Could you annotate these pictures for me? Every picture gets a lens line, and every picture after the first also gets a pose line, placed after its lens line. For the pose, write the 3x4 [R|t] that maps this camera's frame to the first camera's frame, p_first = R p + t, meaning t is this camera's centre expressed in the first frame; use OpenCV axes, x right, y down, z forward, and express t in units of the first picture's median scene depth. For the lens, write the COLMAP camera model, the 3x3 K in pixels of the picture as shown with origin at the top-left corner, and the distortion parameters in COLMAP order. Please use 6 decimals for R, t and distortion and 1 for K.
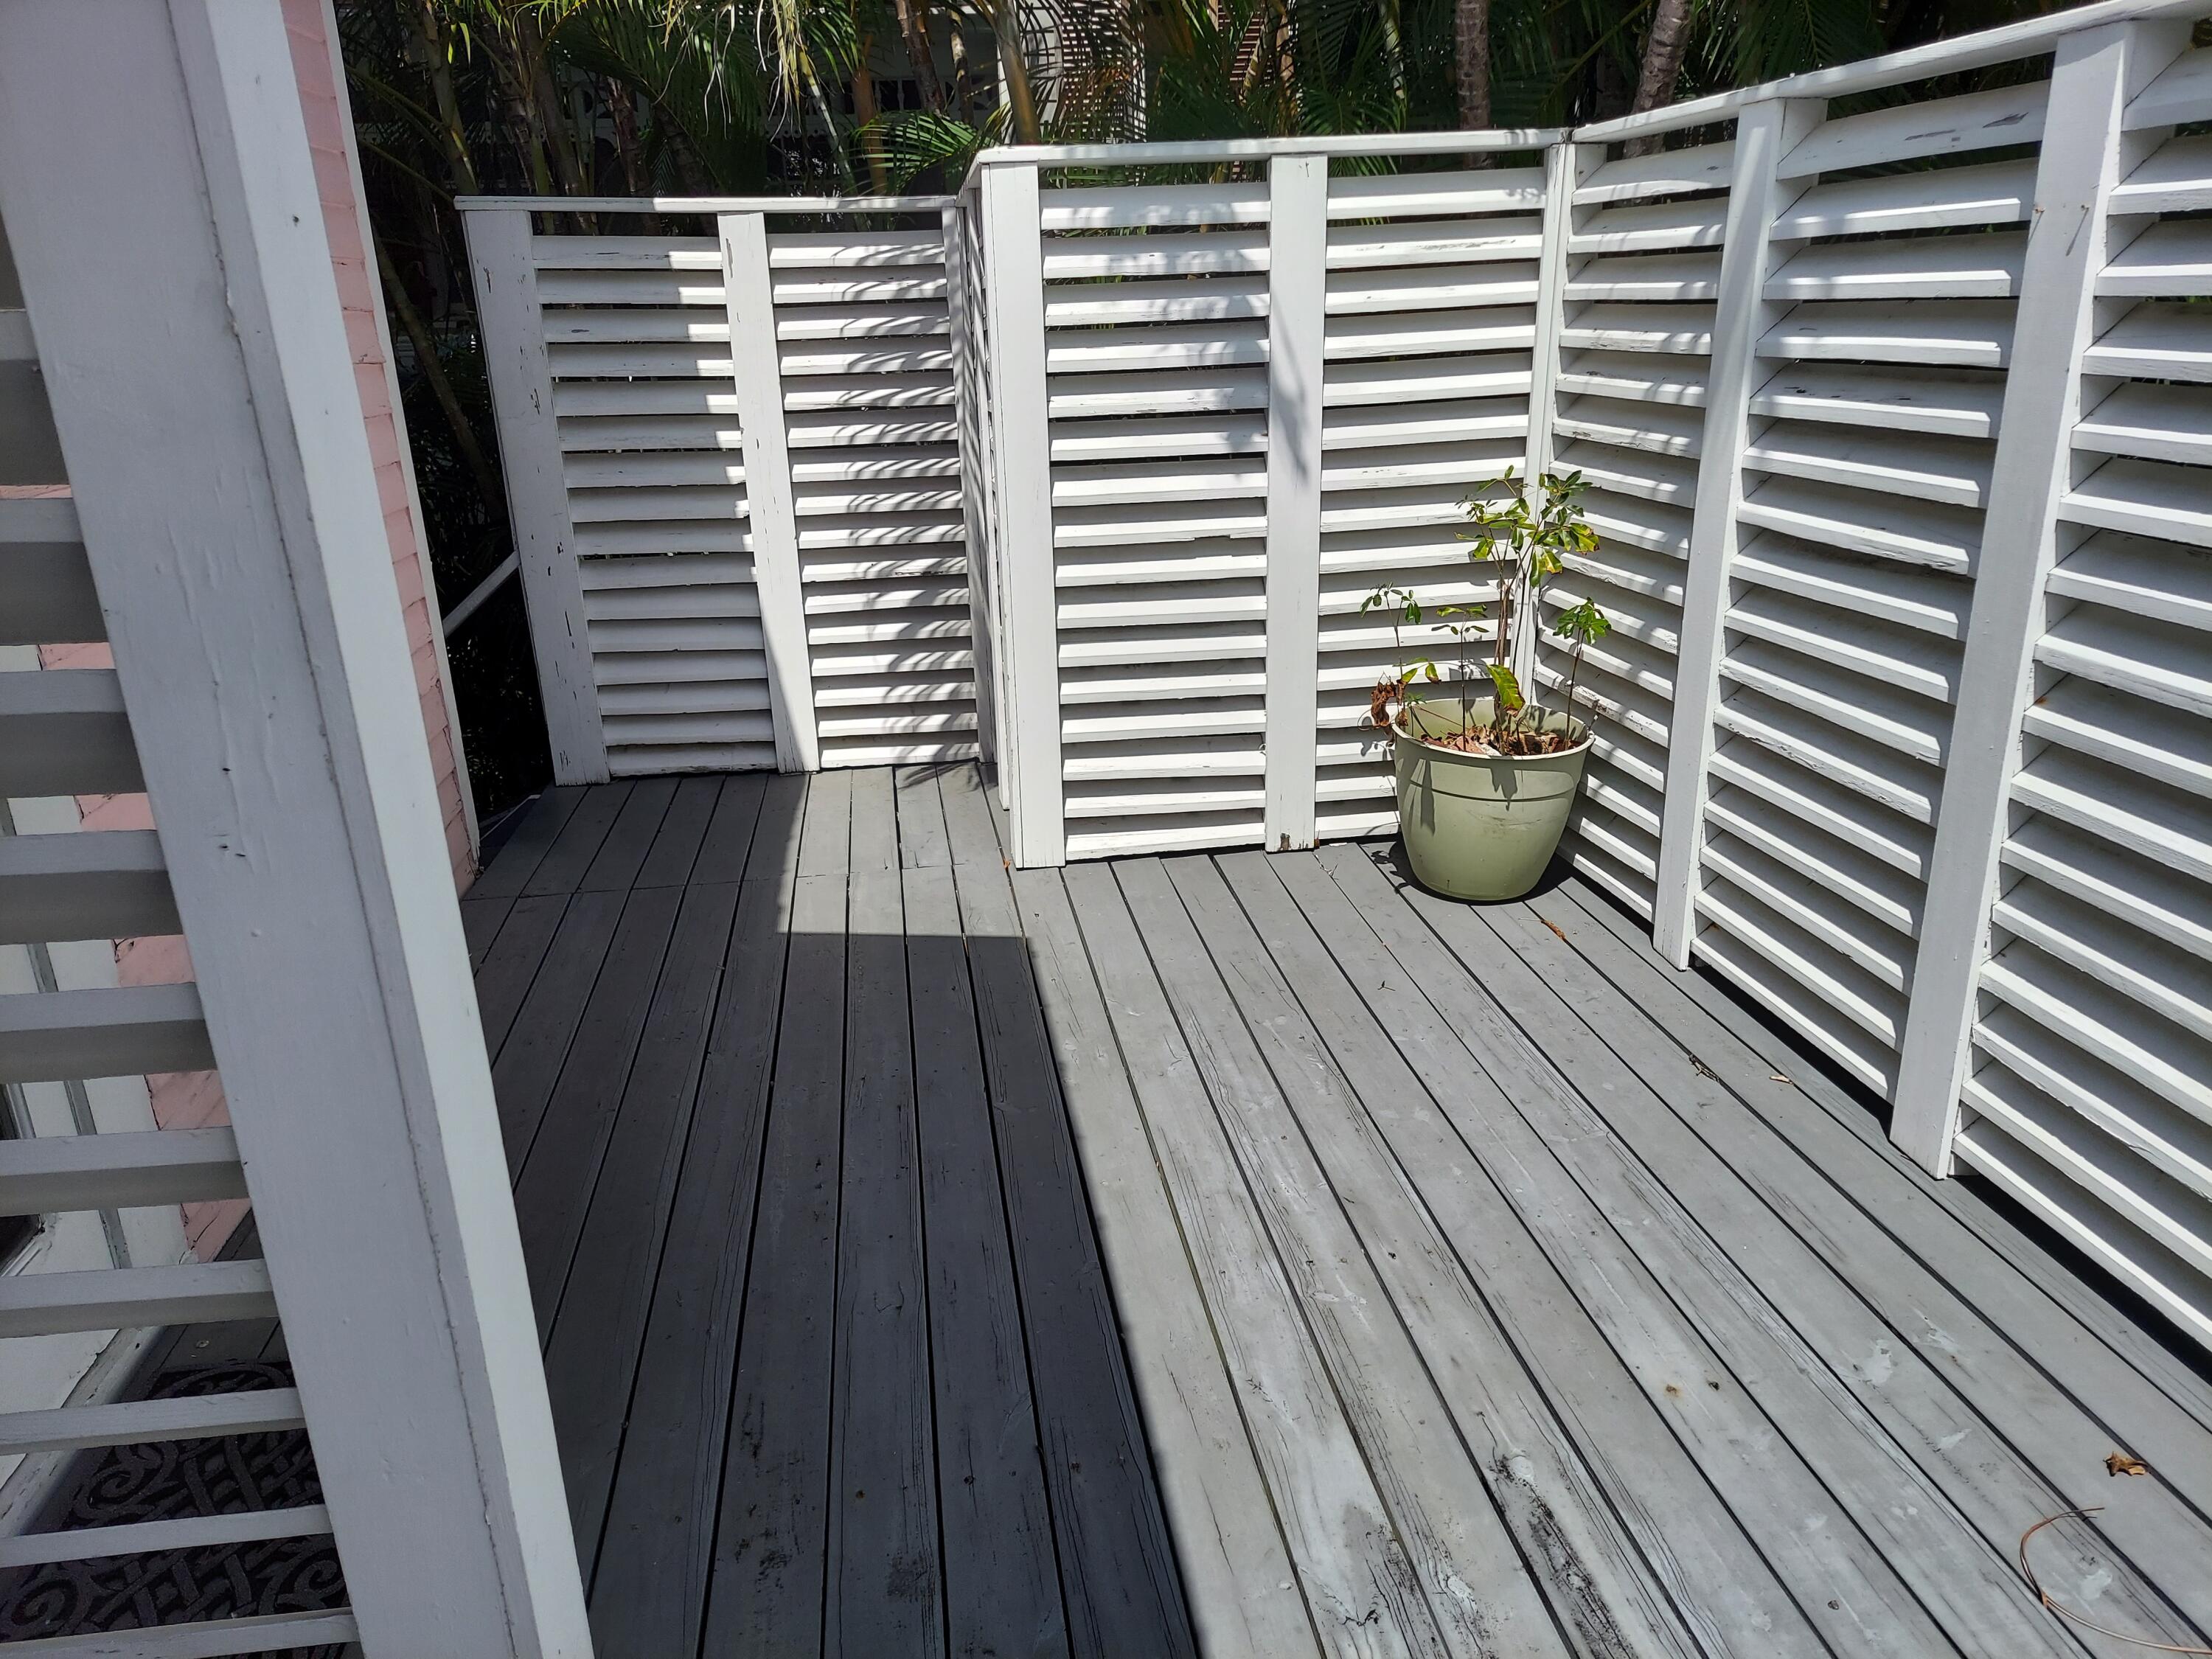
lens RADIAL K [[1578.6, 0, 1106.0], [0, 1578.6, 829.5], [0, 0, 1]] dist [0.019261, -0.000475]
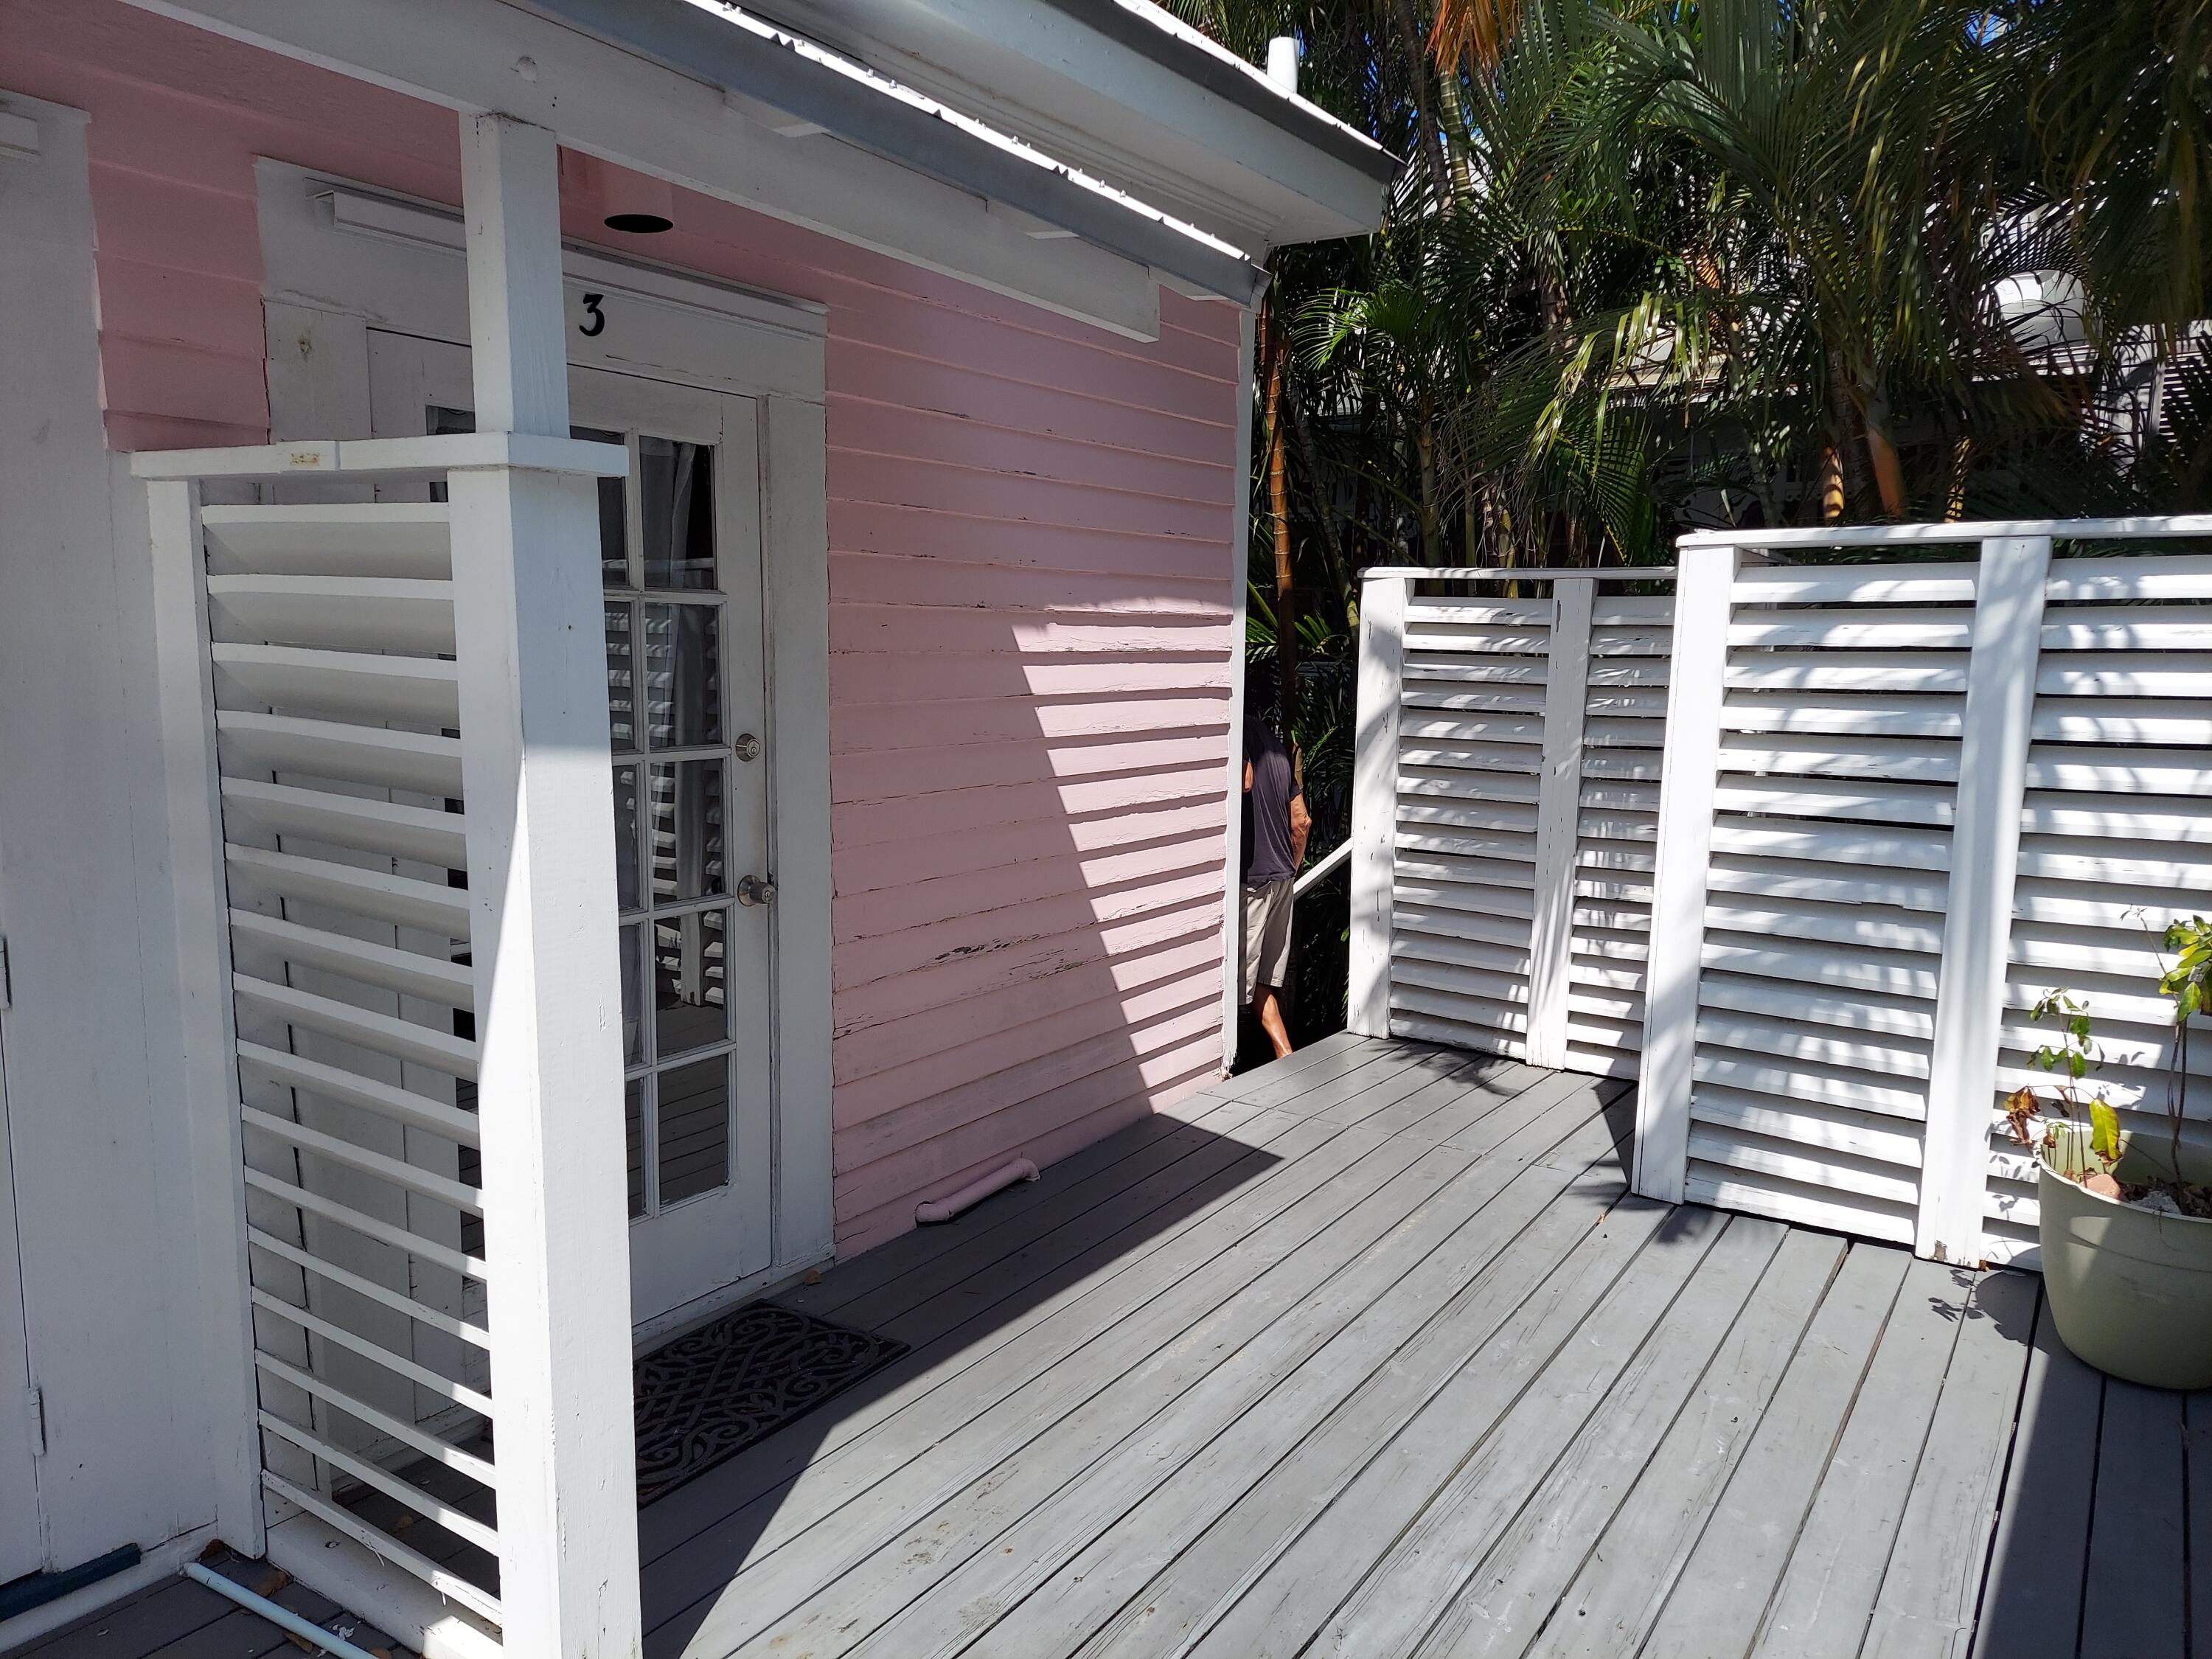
lens RADIAL K [[1515.1, 0, 1106.0], [0, 1515.1, 829.5], [0, 0, 1]] dist [0.000932, -0.000125]
pose [[0.733410, 0.122010, -0.668748, 0.356757], [-0.253758, 0.961787, -0.102820, -0.015742], [0.630648, 0.245110, 0.736345, 0.008258]]
